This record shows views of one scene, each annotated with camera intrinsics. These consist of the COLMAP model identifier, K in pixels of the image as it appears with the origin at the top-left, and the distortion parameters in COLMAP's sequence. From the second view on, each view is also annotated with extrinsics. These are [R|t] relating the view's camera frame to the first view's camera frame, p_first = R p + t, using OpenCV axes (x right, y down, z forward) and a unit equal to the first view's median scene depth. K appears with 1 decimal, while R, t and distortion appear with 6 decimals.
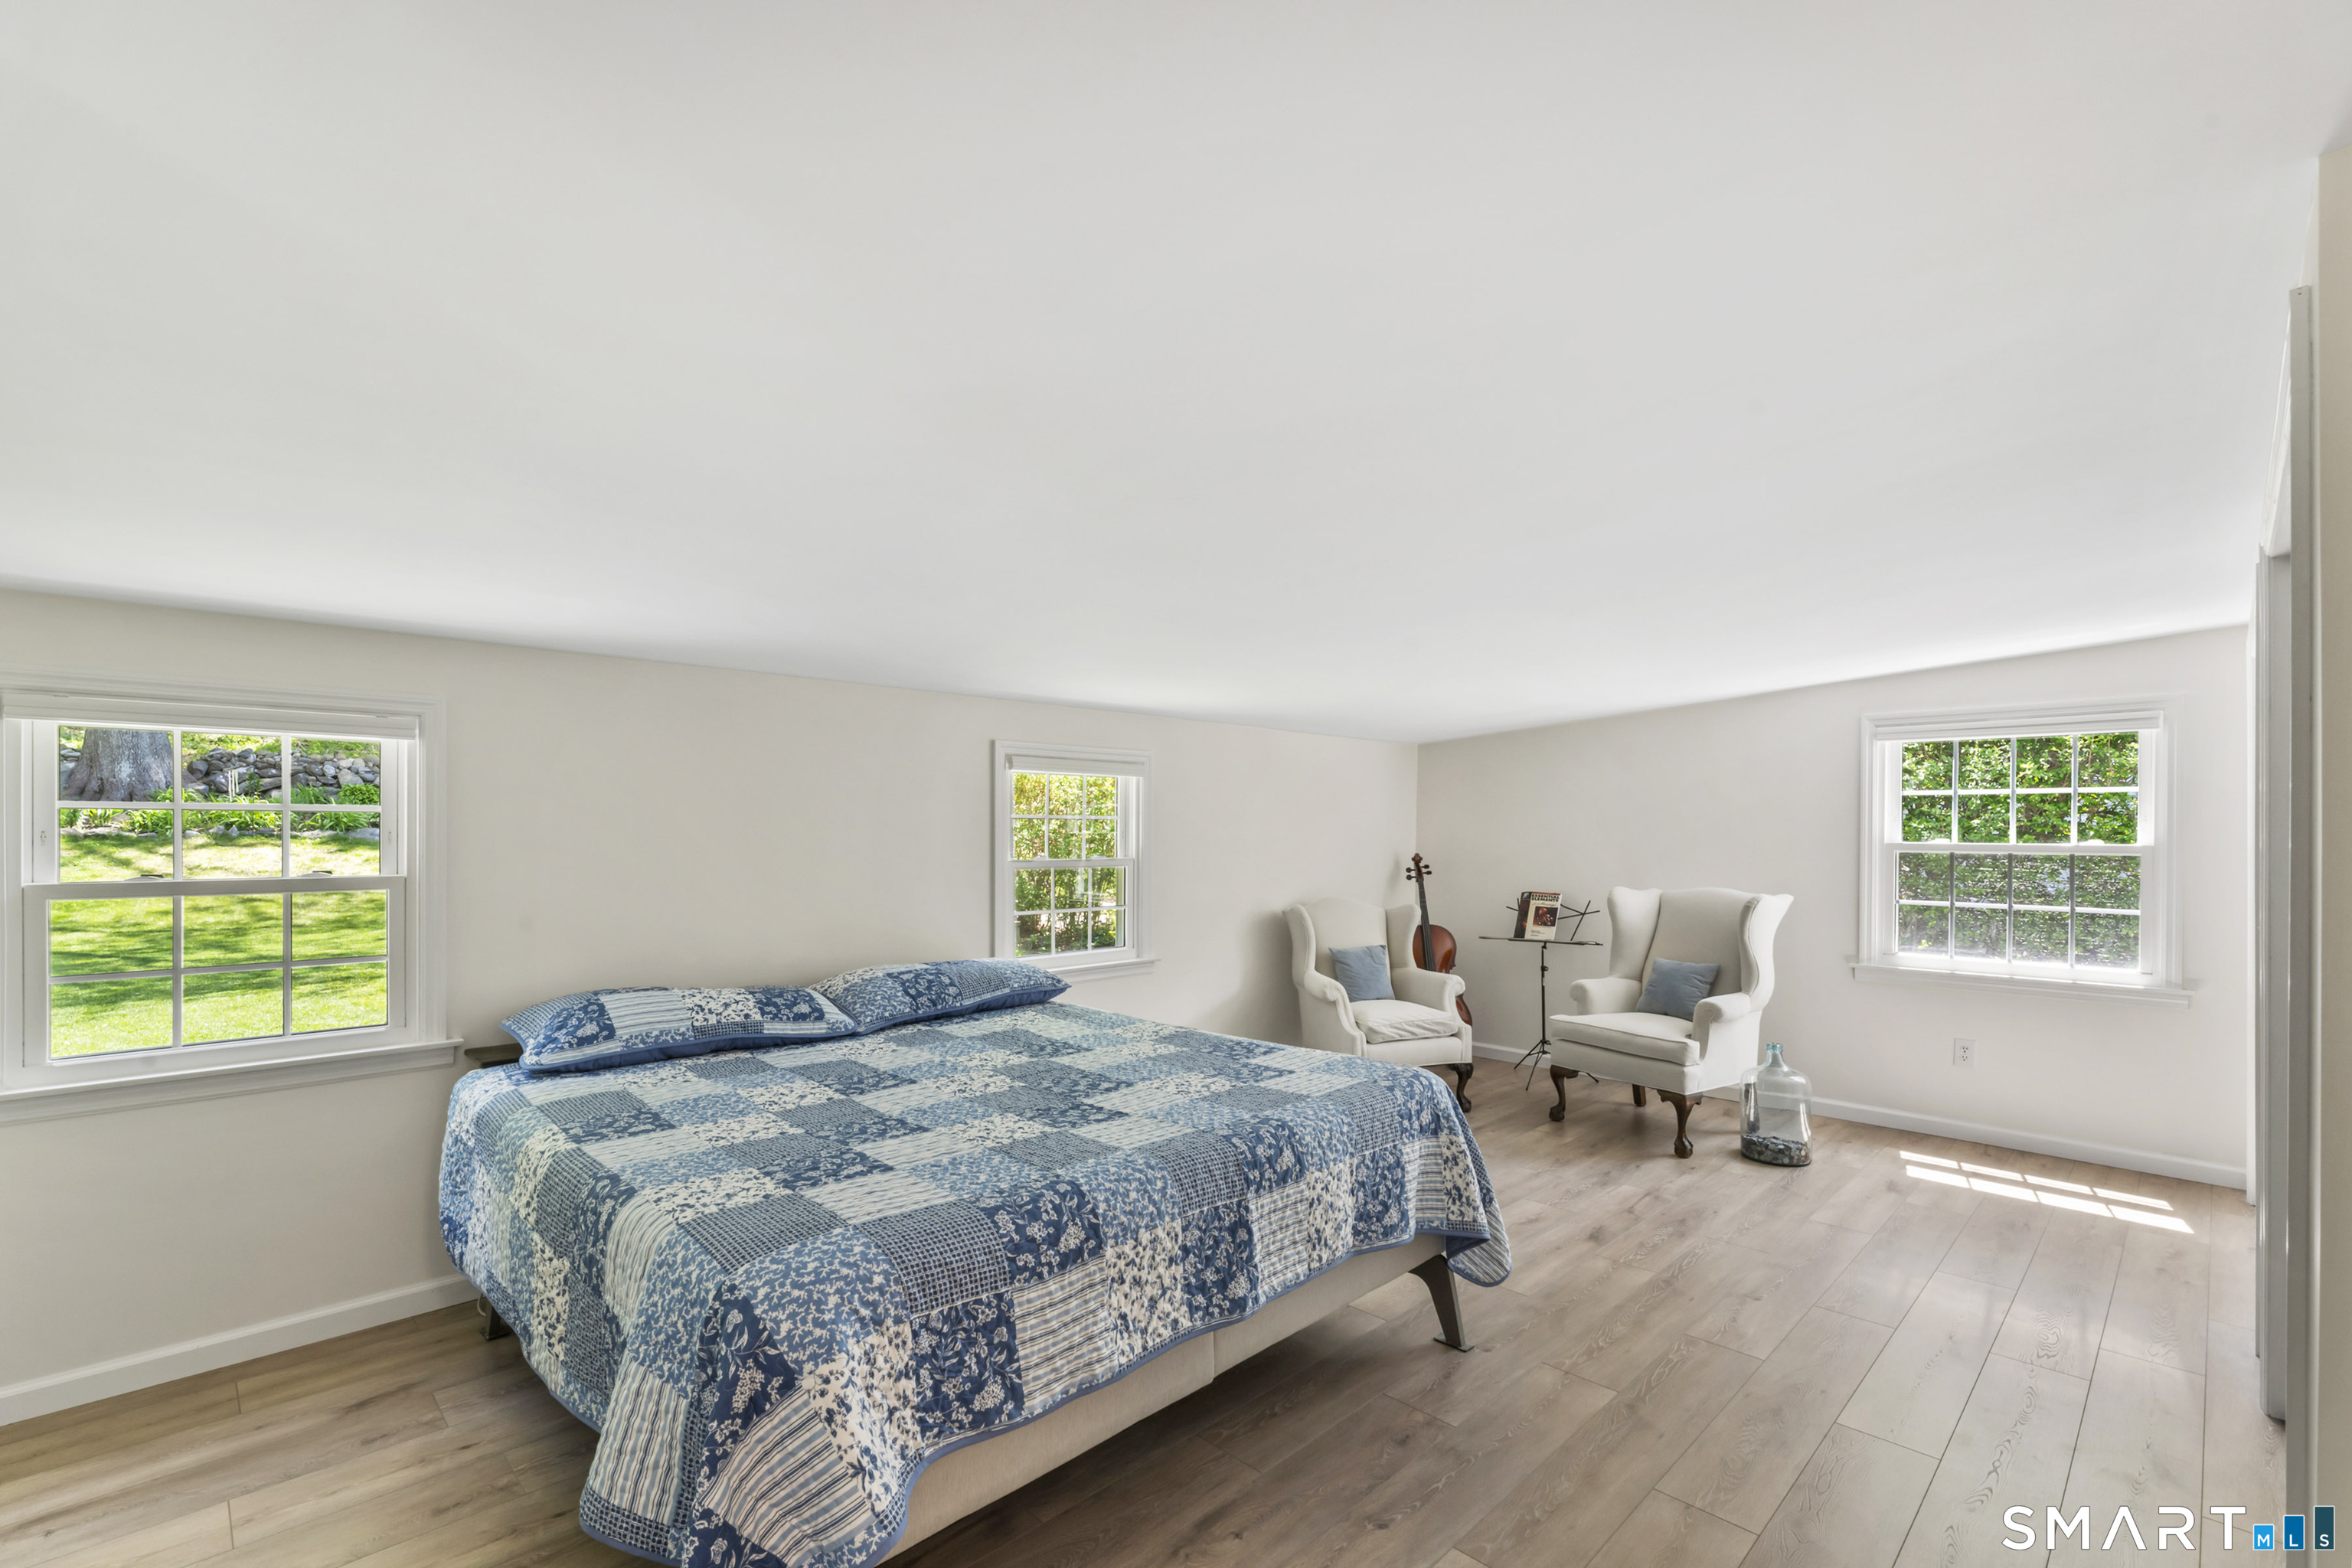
lens RADIAL K [[1033.8, 0, 1194.8], [0, 1033.8, 829.9], [0, 0, 1]] dist [-0.014557, 0.000016]
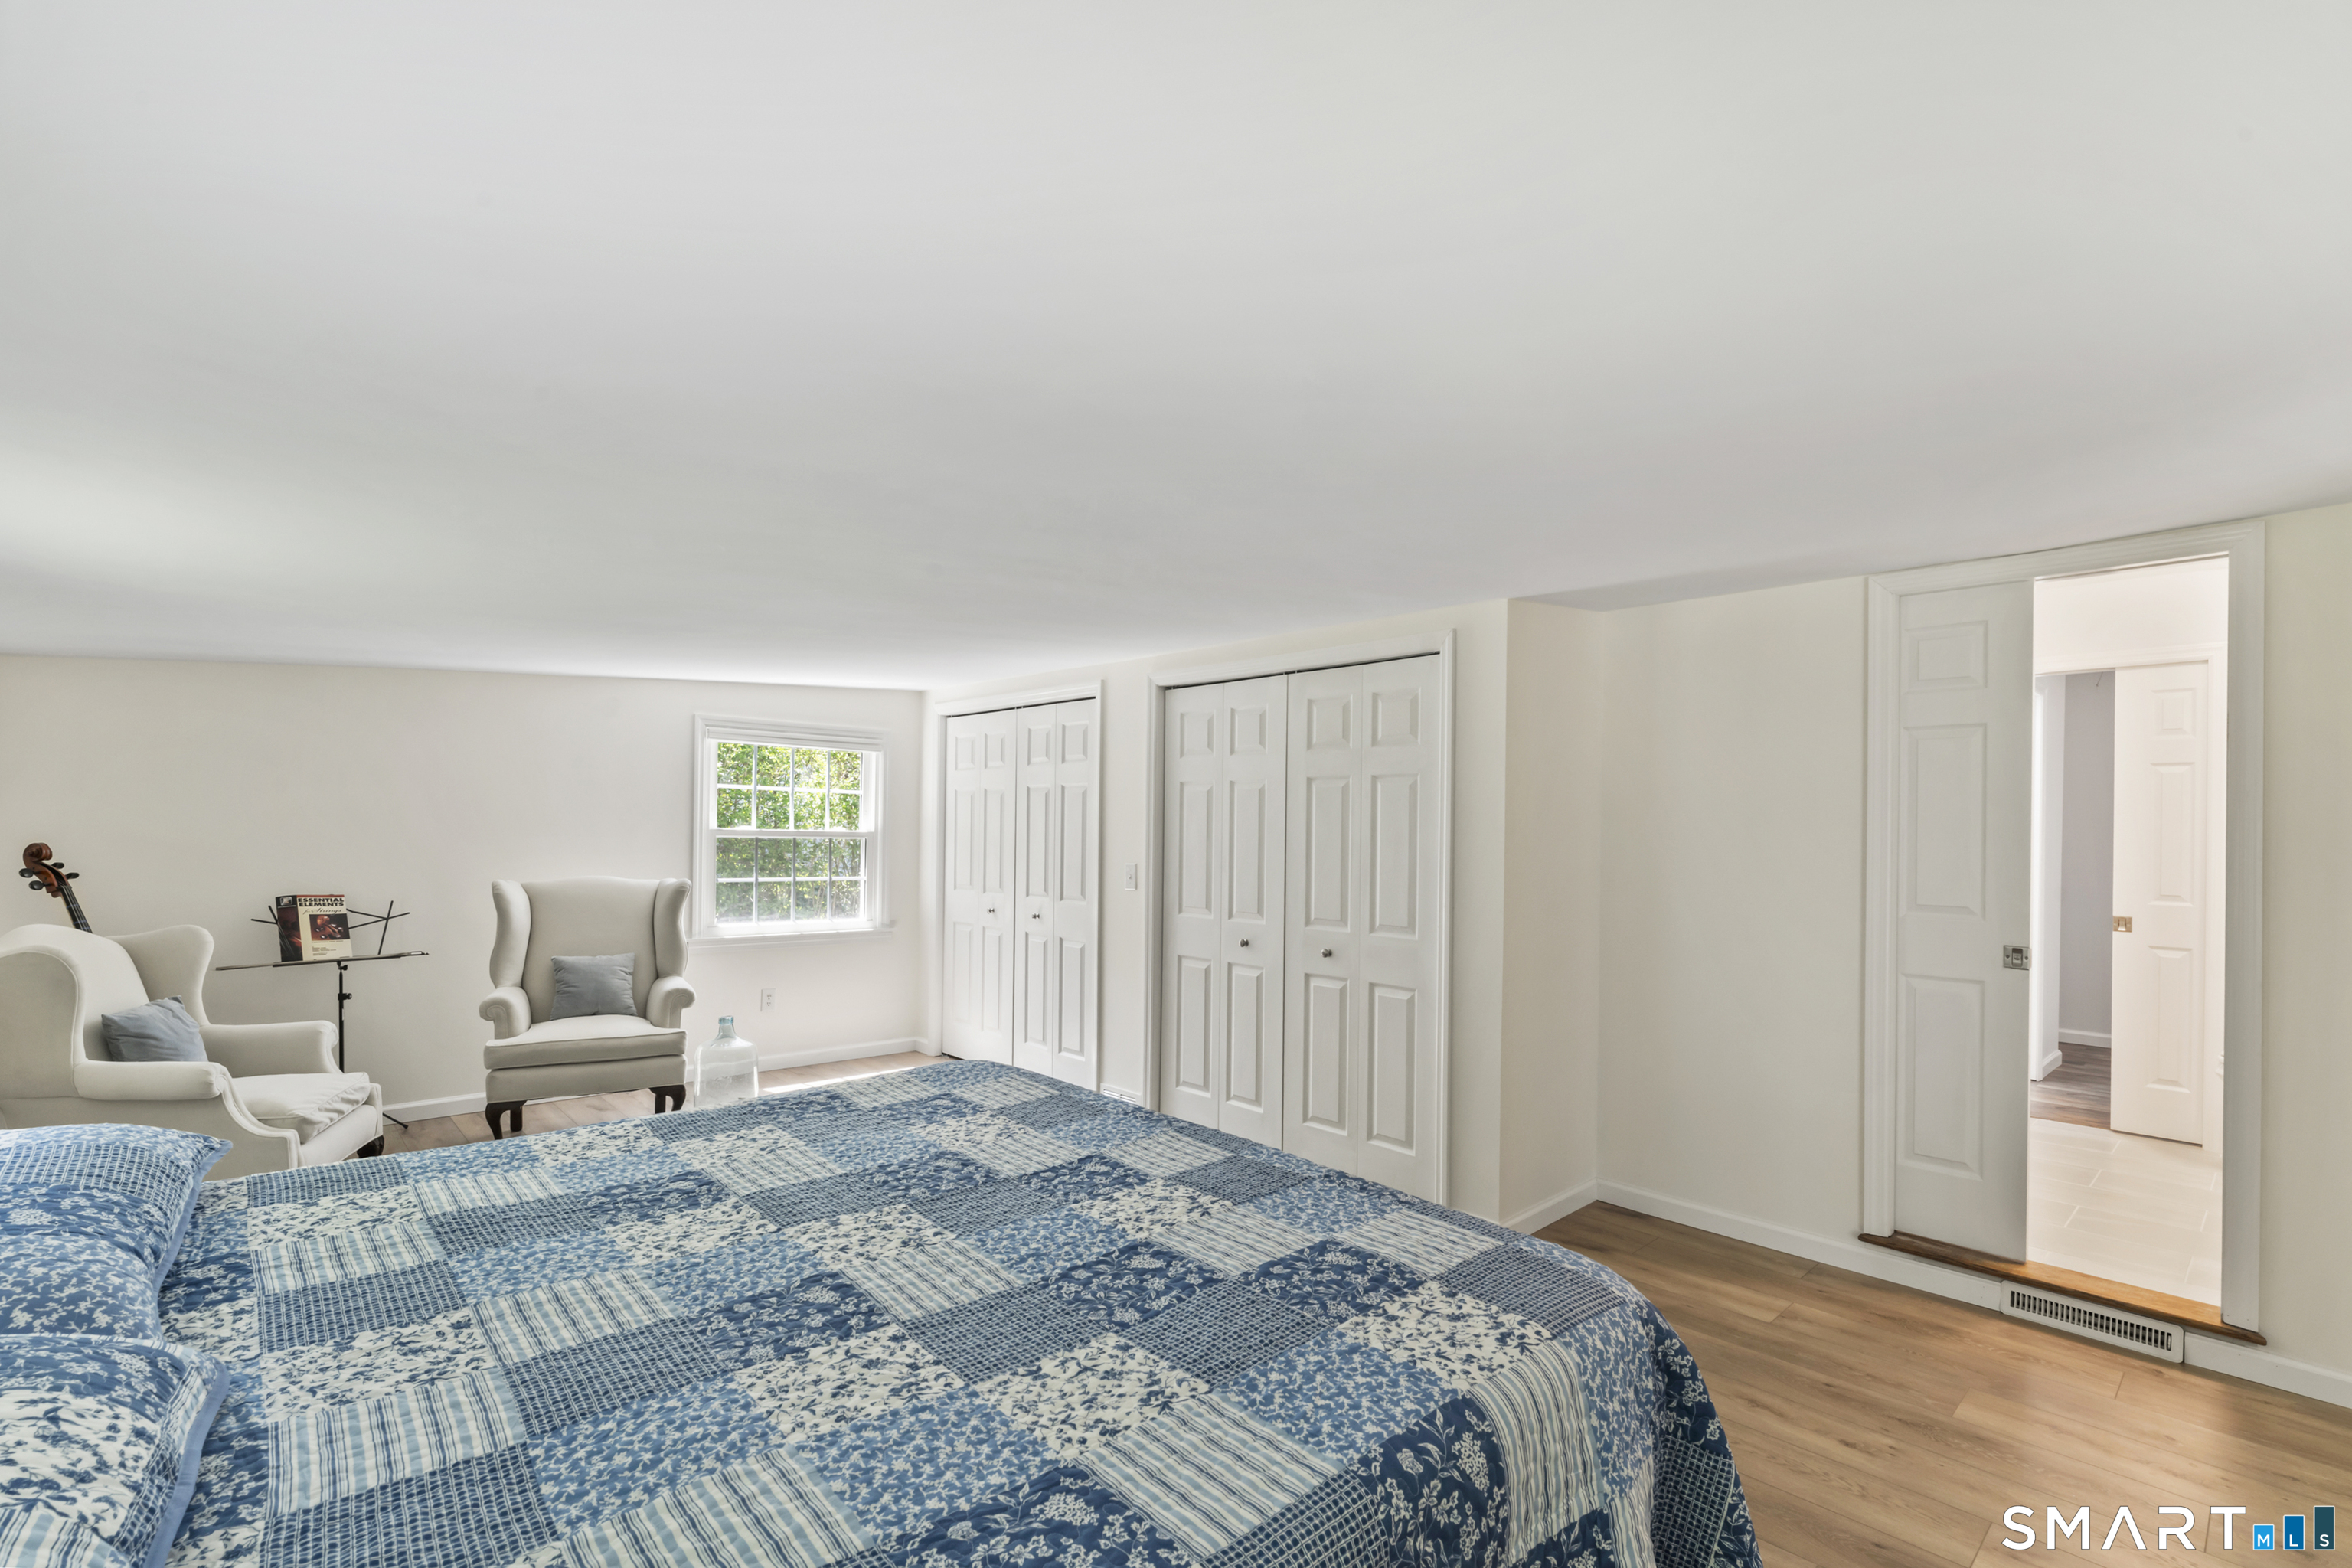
lens RADIAL K [[1033.8, 0, 1194.8], [0, 1033.8, 829.9], [0, 0, 1]] dist [-0.014557, 0.000016]
pose [[0.040002, -0.000785, 0.999199, -0.444552], [-0.020143, 0.999796, 0.001592, 0.001021], [-0.998997, -0.020191, 0.039978, 0.429507]]
